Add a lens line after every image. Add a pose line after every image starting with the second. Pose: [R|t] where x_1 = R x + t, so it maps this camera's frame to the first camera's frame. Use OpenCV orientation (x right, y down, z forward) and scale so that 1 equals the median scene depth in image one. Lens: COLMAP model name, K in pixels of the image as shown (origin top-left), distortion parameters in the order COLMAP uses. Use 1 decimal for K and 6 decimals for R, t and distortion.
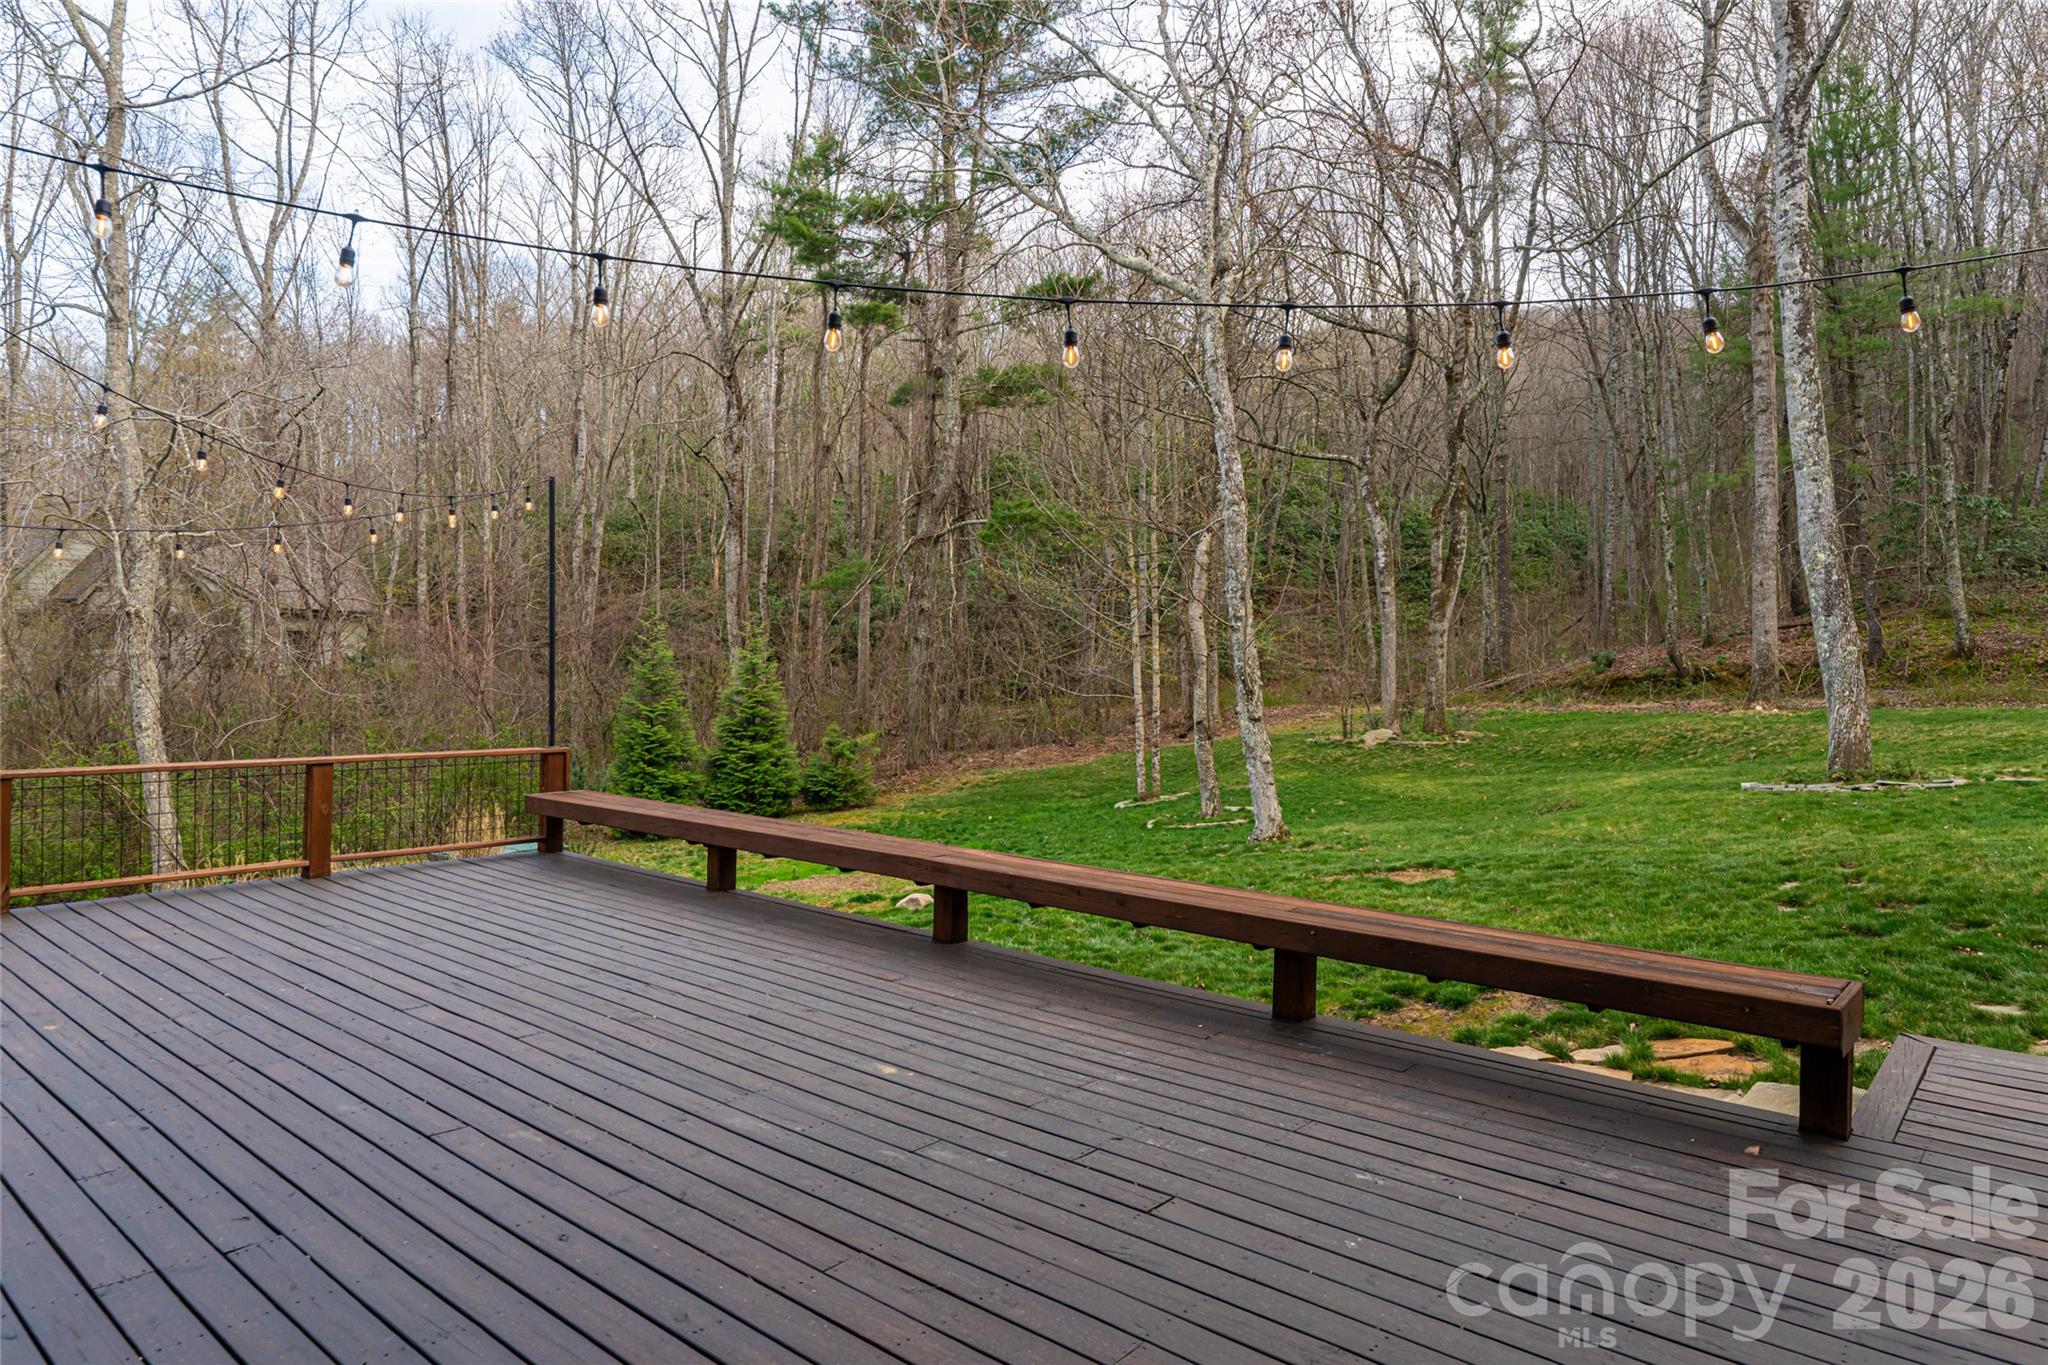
lens RADIAL K [[1257.0, 0, 1021.7], [0, 1257.0, 678.4], [0, 0, 1]] dist [-0.003440, -0.001126]
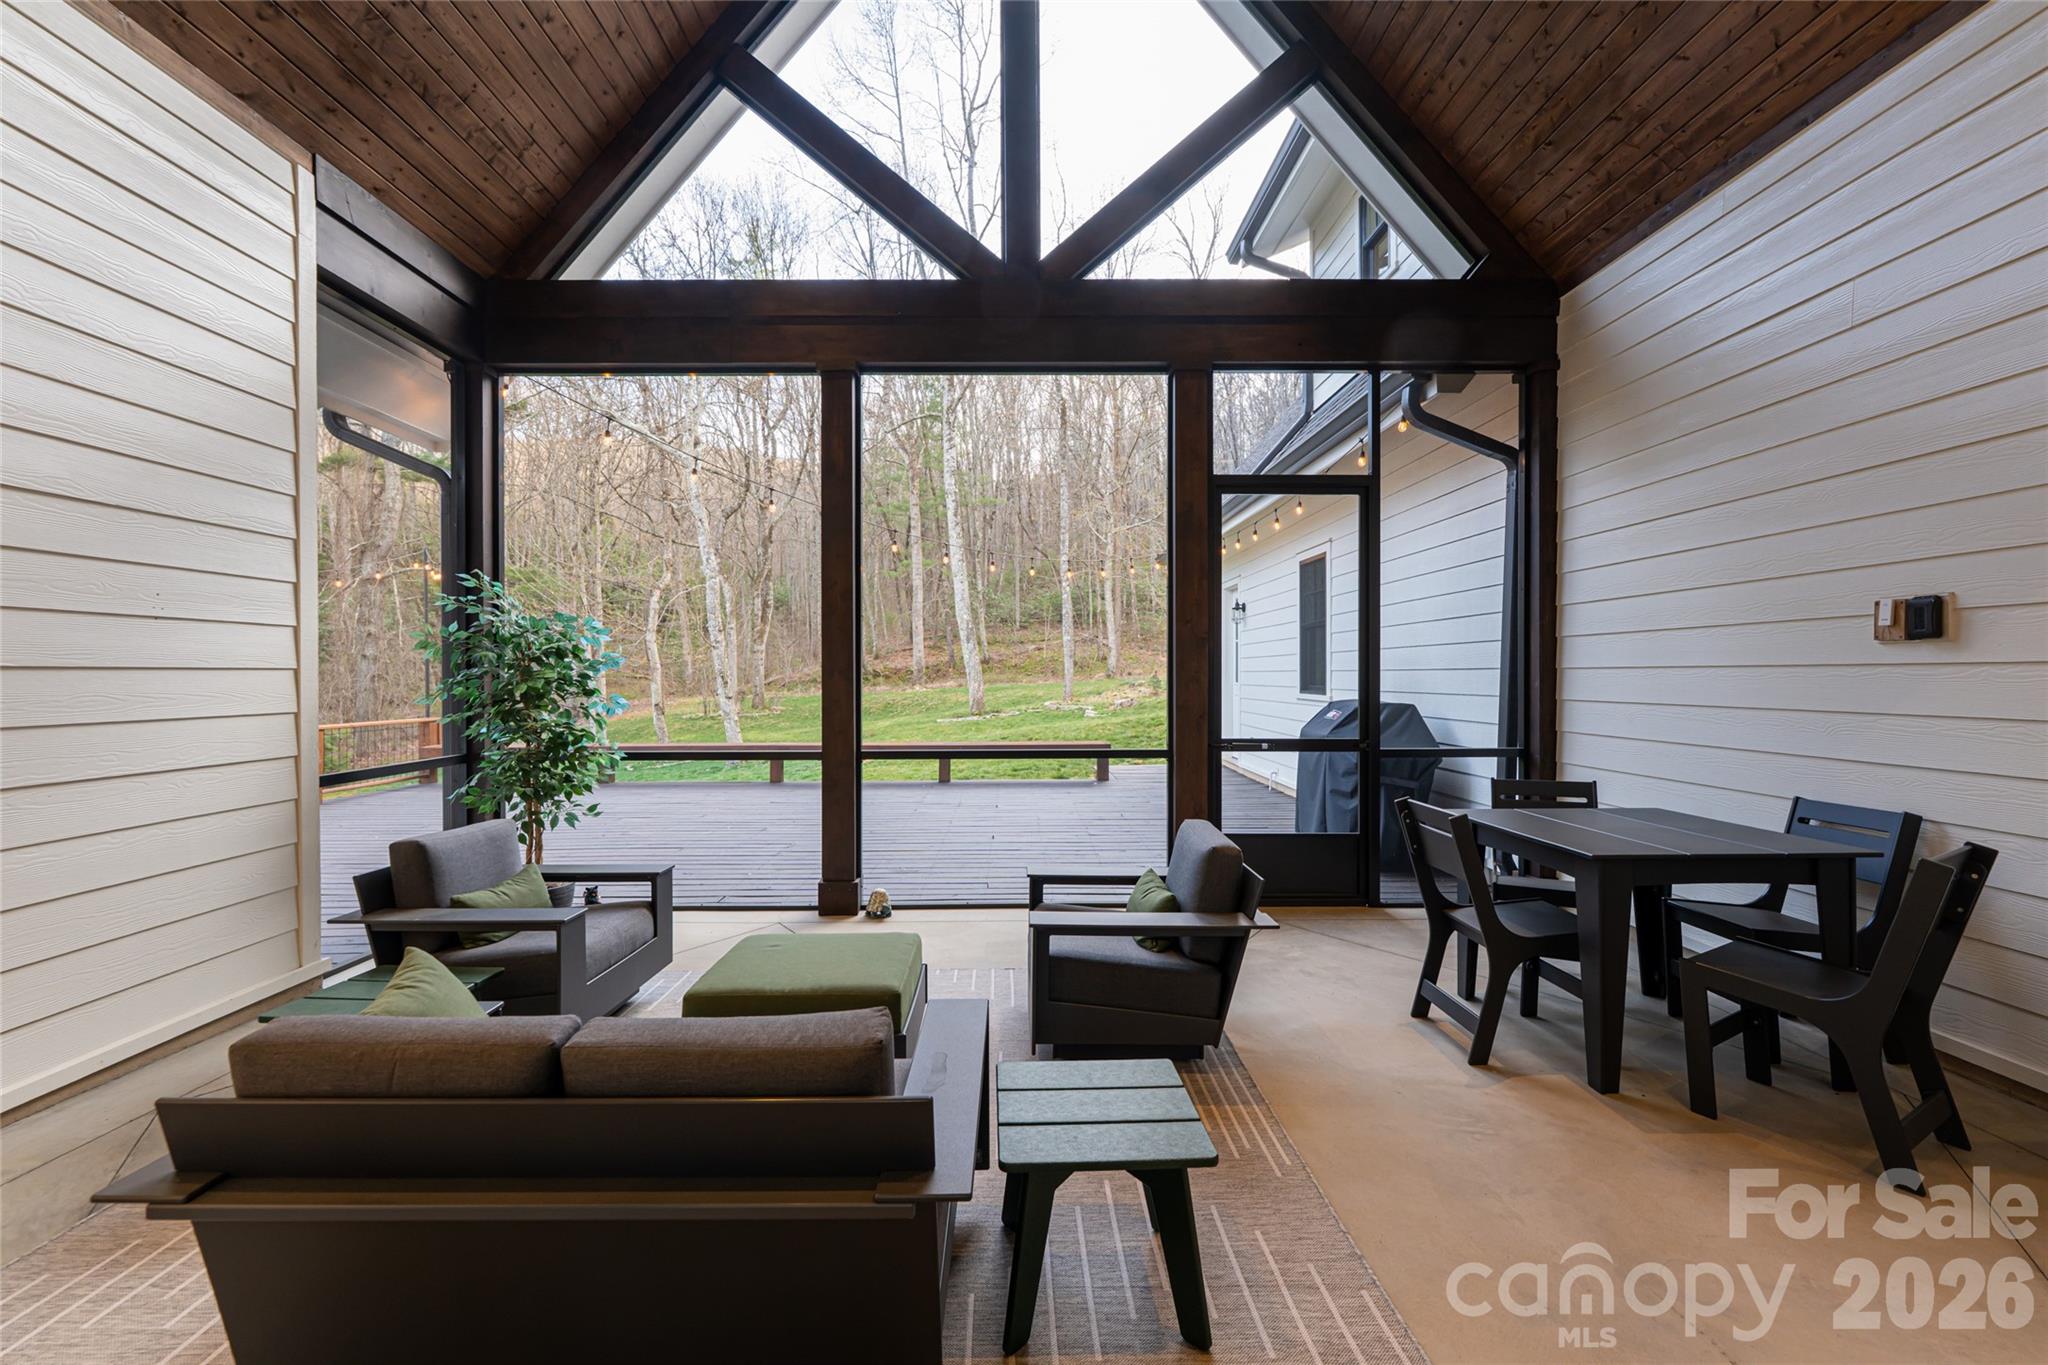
lens RADIAL K [[823.7, 0, 1019.5], [0, 823.7, 669.6], [0, 0, 1]] dist [0.000595, 0.000017]
pose [[0.740228, -0.013876, 0.672212, -0.206283], [0.025530, 0.999646, -0.007478, 0.008271], [-0.671871, 0.022697, 0.740321, -0.111550]]
